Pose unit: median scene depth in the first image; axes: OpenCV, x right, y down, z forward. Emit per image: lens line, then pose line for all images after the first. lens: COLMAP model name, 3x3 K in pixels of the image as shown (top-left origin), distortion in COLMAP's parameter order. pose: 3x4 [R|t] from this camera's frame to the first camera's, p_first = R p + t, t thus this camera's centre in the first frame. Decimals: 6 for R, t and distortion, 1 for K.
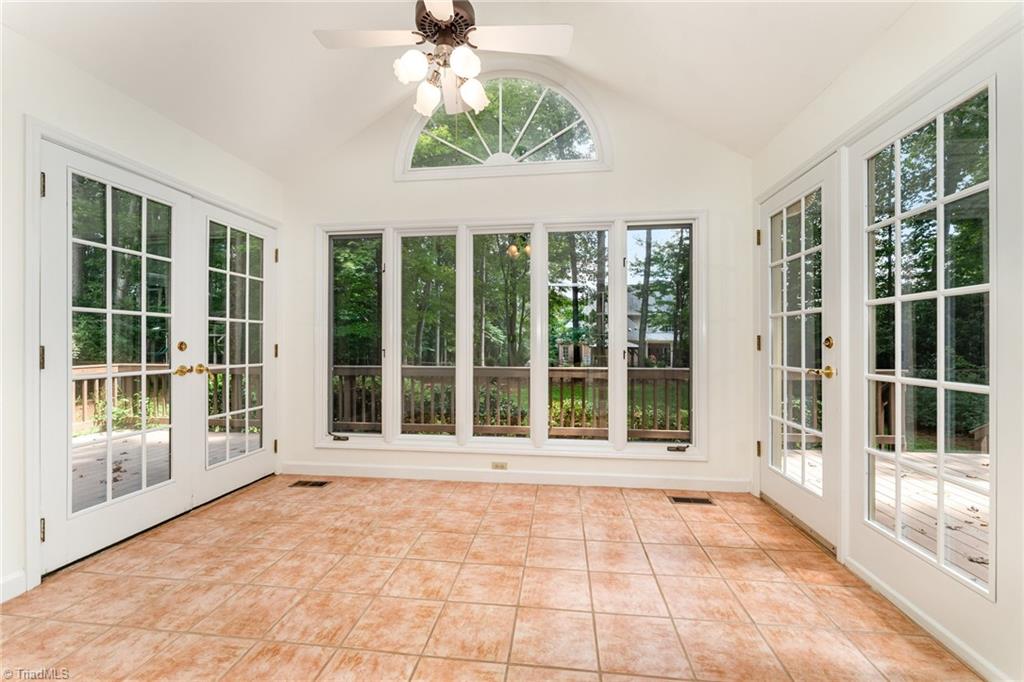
lens RADIAL K [[416.4, 0, 510.6], [0, 416.4, 340.5], [0, 0, 1]] dist [-0.001178, 0.000330]
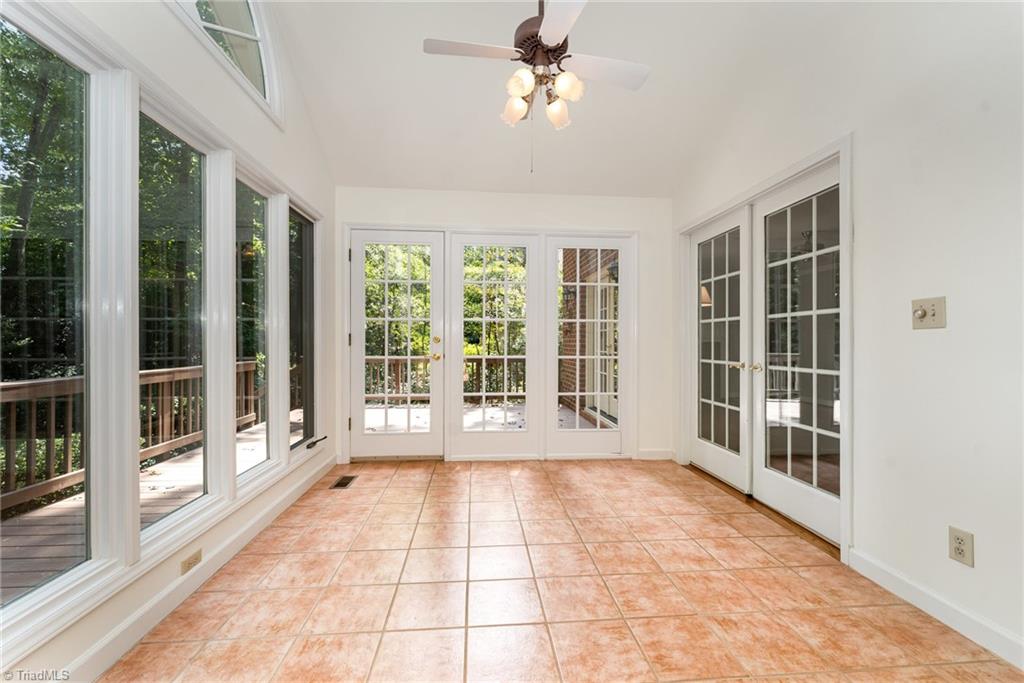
lens RADIAL K [[416.4, 0, 506.0], [0, 416.4, 343.5], [0, 0, 1]] dist [-0.001178, 0.000330]
pose [[-0.202043, -0.003991, 0.979368, -0.852265], [-0.006794, 0.999973, 0.002673, 0.008377], [-0.979353, -0.006114, -0.202065, 0.918499]]
